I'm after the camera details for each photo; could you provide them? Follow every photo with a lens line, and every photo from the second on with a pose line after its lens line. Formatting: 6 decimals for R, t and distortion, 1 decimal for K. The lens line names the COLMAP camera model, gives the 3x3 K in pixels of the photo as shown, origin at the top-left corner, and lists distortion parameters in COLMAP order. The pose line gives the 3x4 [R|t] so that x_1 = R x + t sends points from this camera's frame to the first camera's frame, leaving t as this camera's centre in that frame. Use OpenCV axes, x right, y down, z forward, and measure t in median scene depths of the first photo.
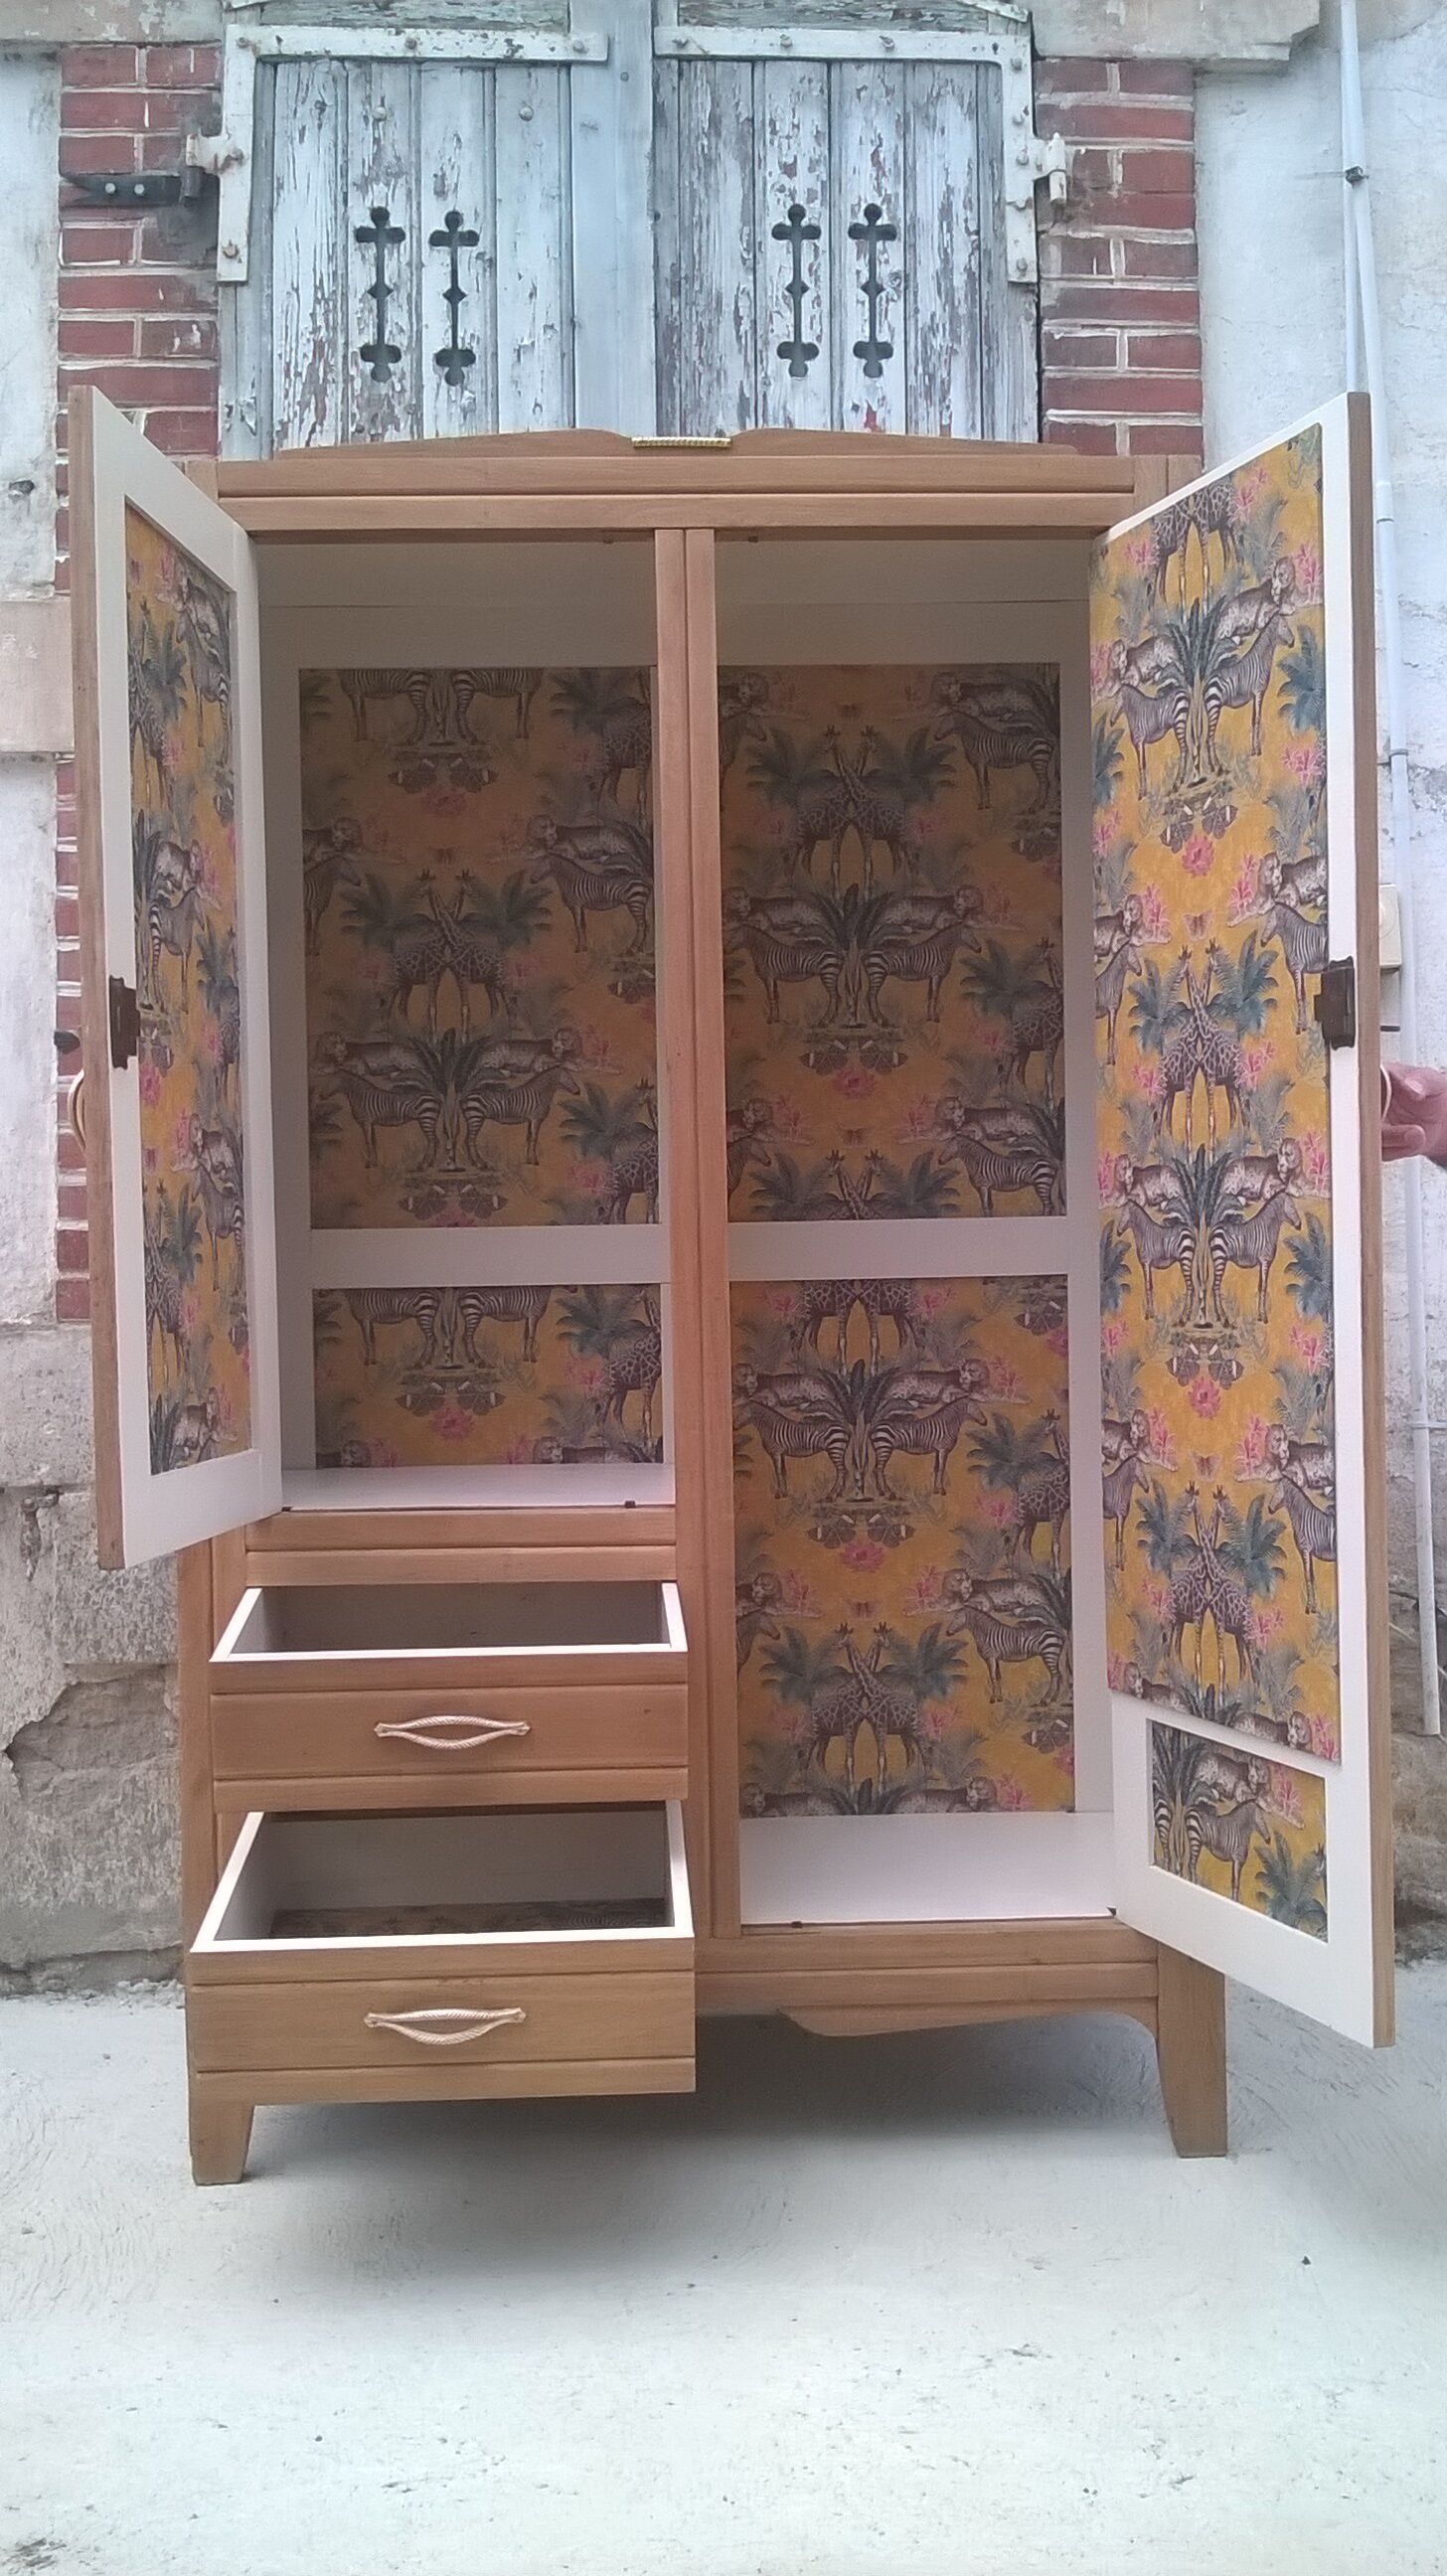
lens RADIAL K [[2295.5, 0, 741.3], [0, 2295.5, 1302.2], [0, 0, 1]] dist [0.044835, -0.154984]
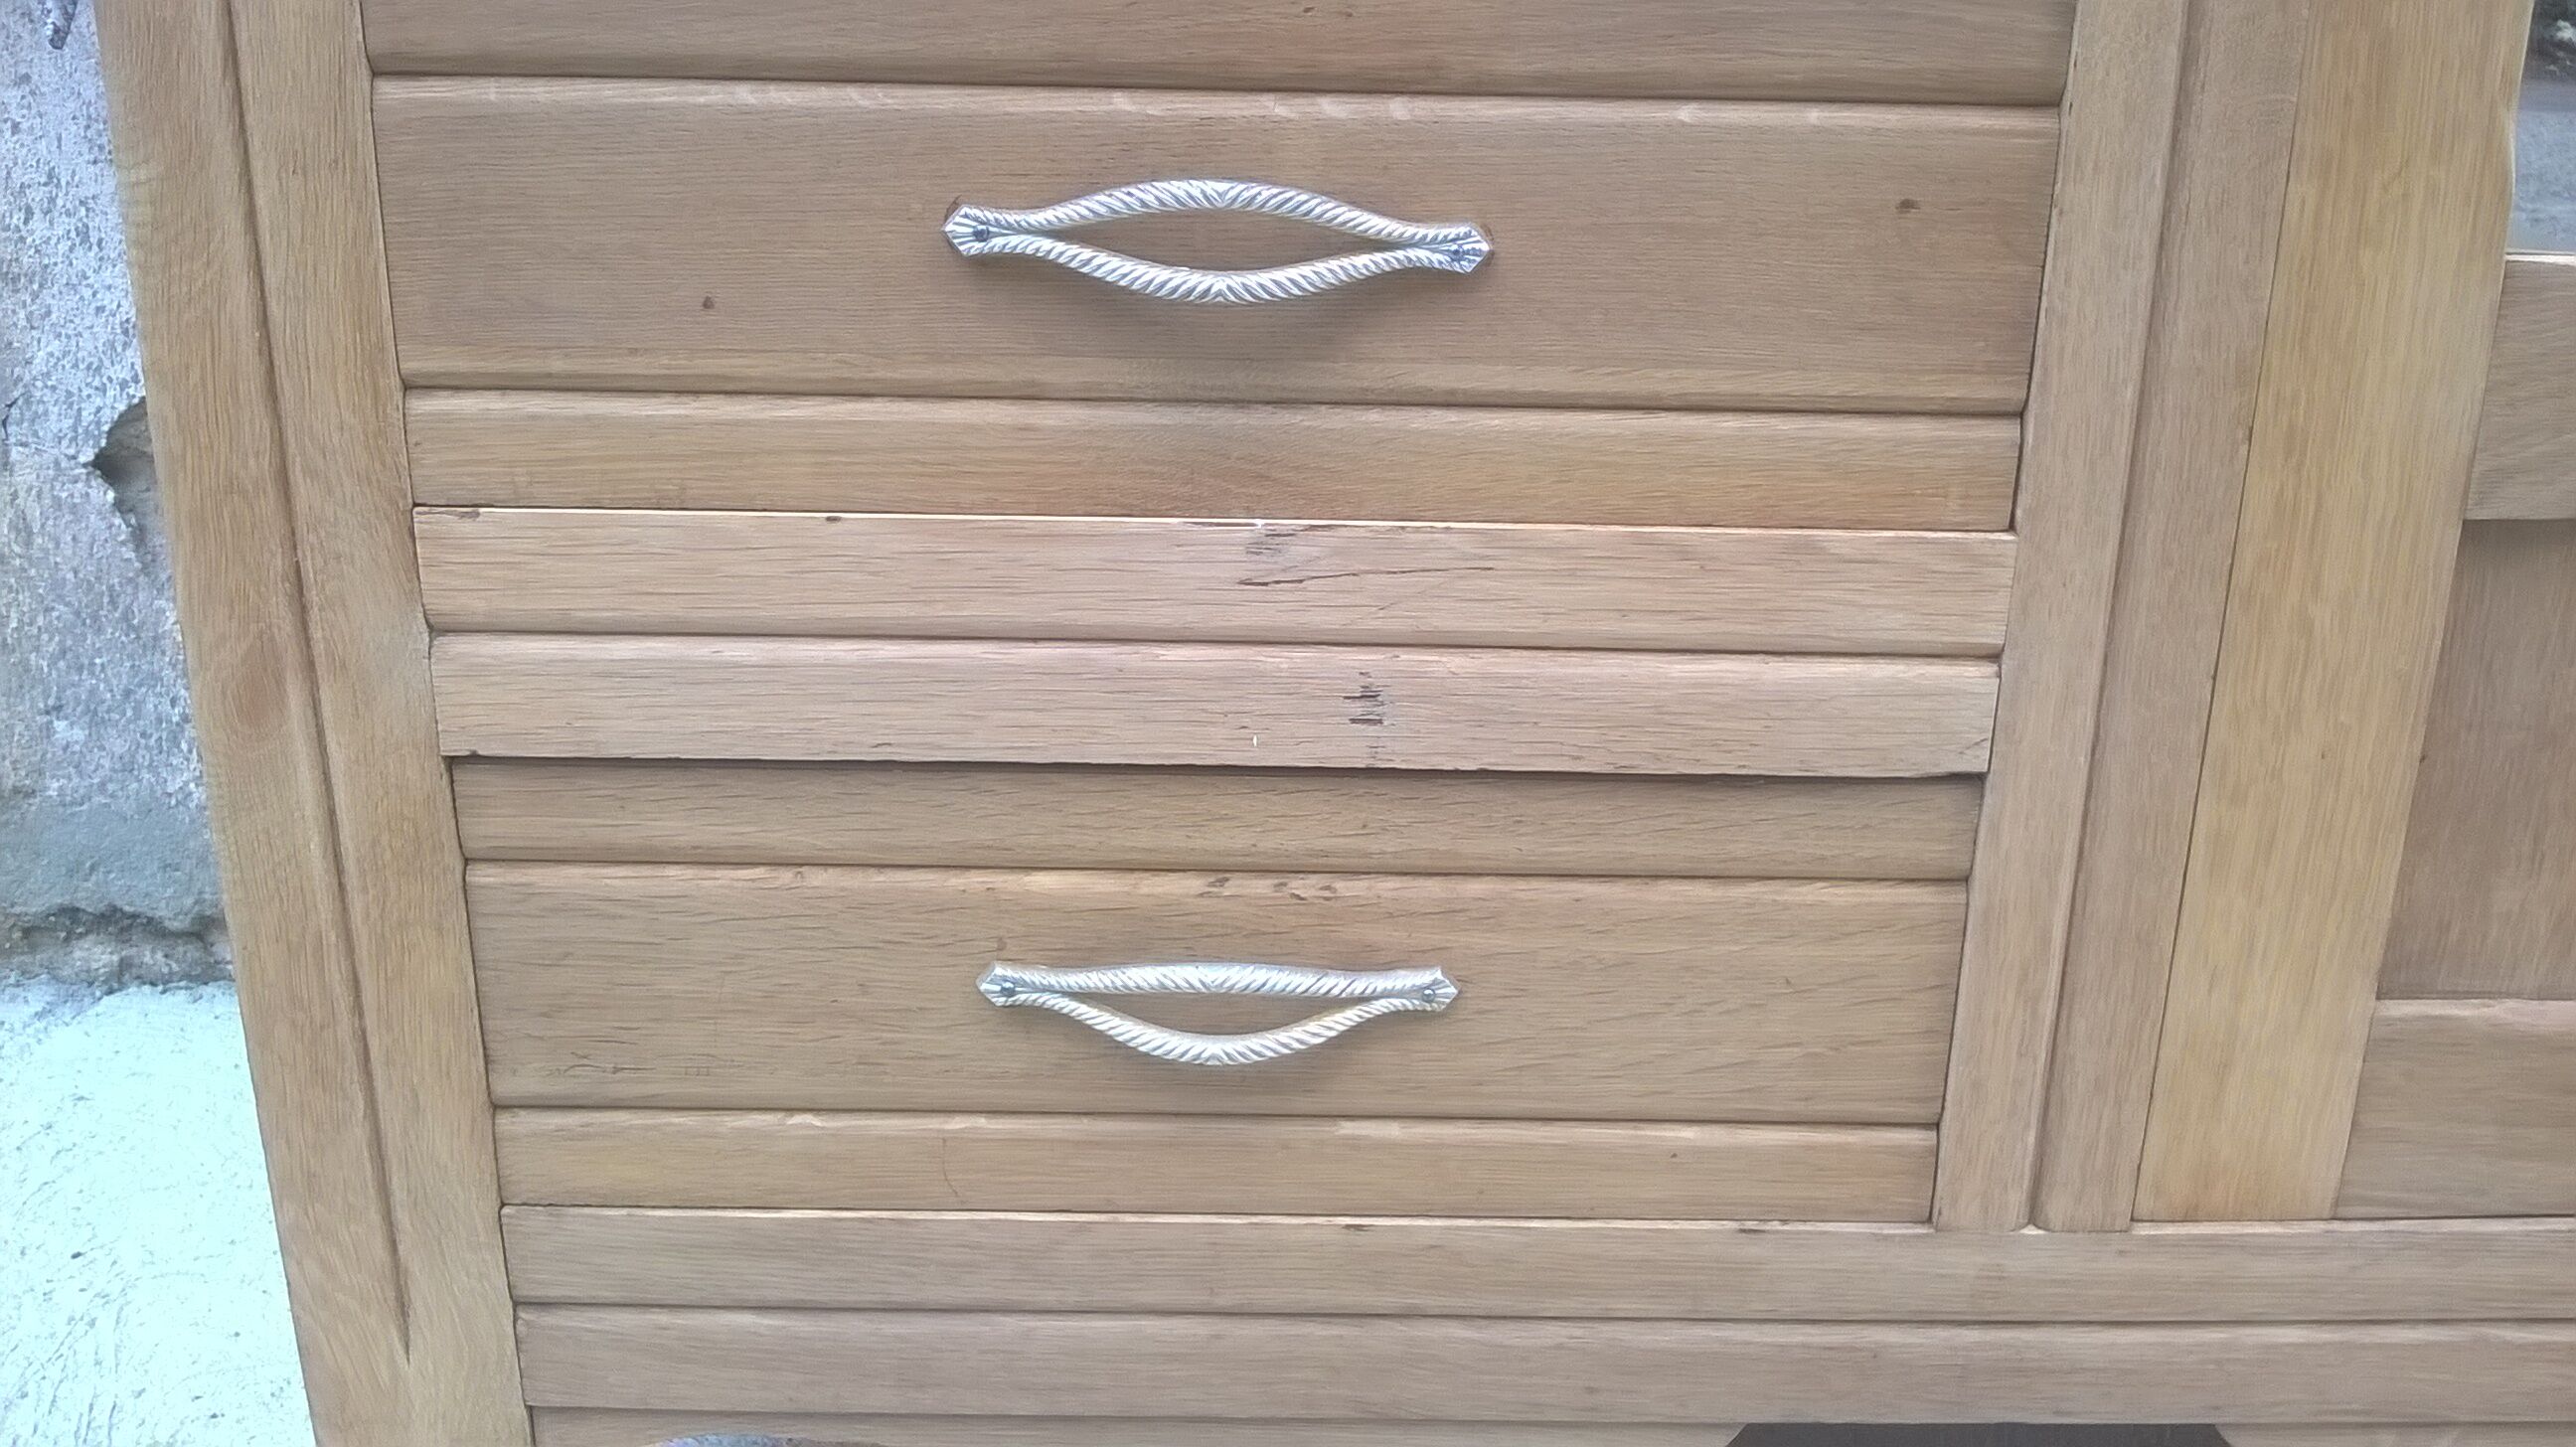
lens RADIAL K [[2295.5, 0, 1308.5], [0, 2295.5, 718.4], [0, 0, 1]] dist [0.044835, -0.154984]
pose [[0.999255, 0.035815, -0.014391, -0.087122], [-0.029342, 0.947083, 0.319645, 0.100383], [0.025078, -0.318984, 0.947428, 0.610479]]
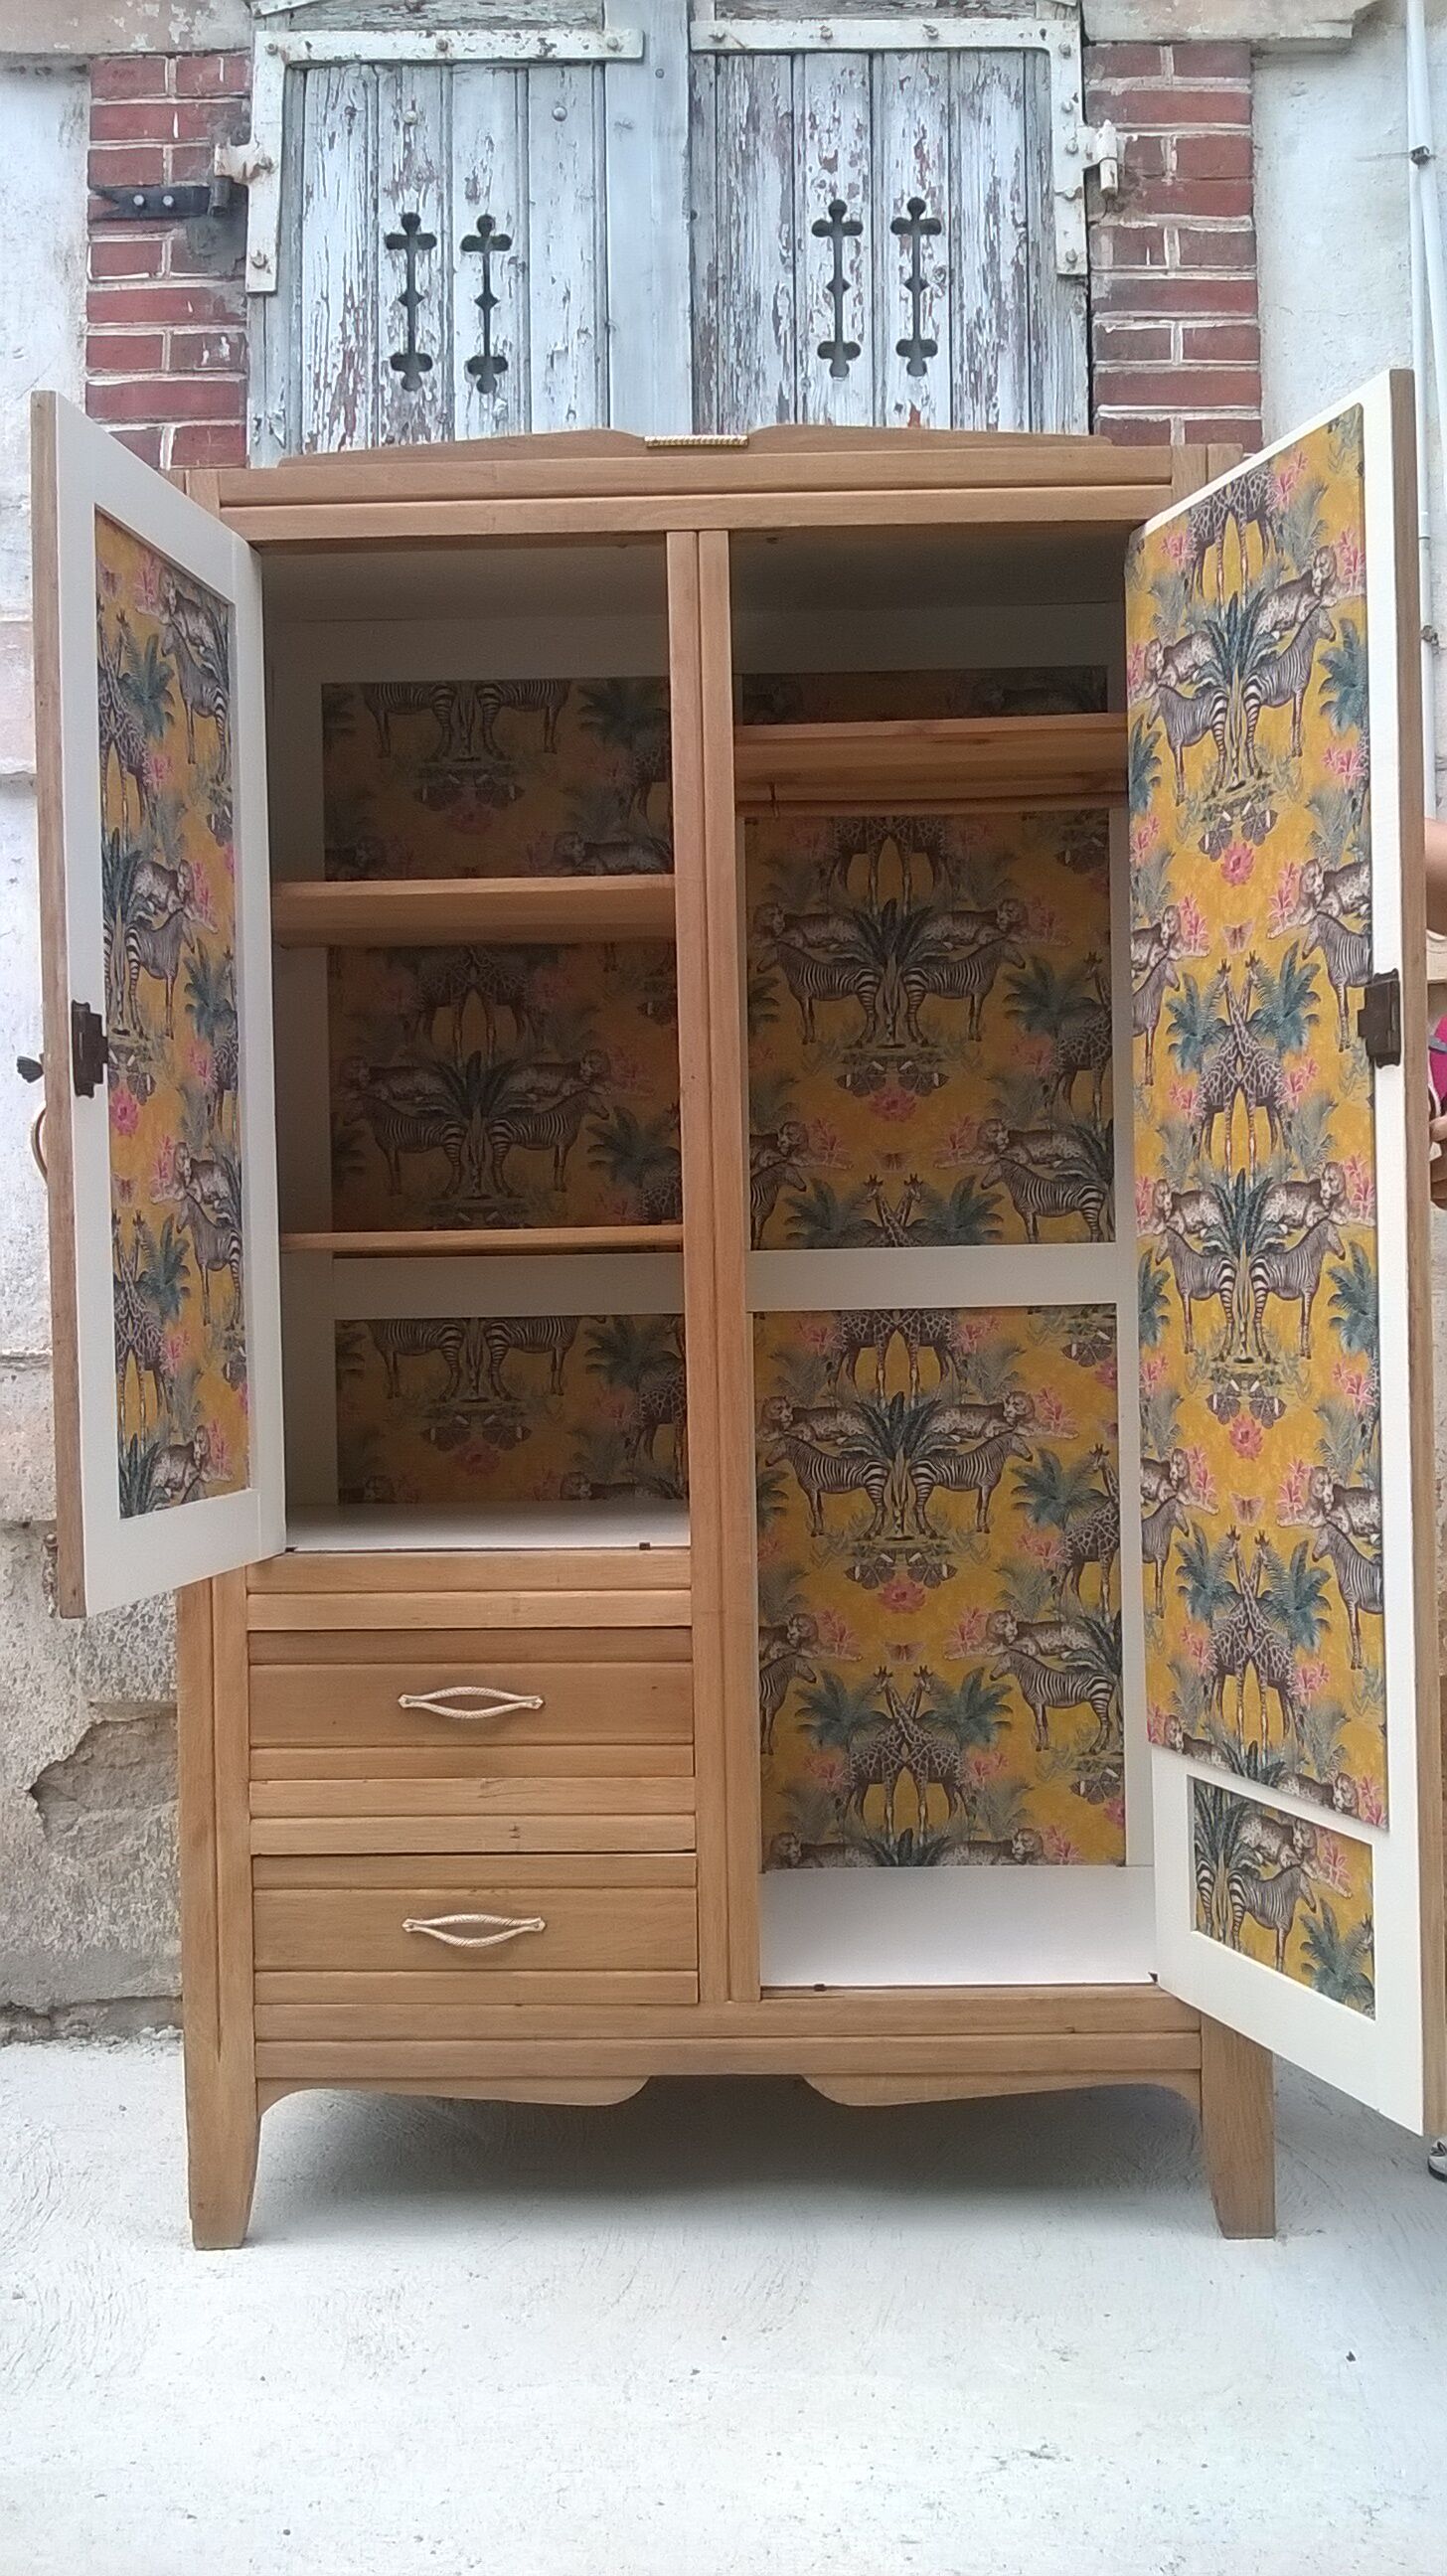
lens RADIAL K [[2295.5, 0, 726.3], [0, 2295.5, 1301.5], [0, 0, 1]] dist [0.044835, -0.154984]
pose [[0.998620, -0.000895, -0.052513, 0.029989], [0.000428, 0.999960, -0.008908, -0.004565], [0.052519, 0.008873, 0.998581, 0.035961]]
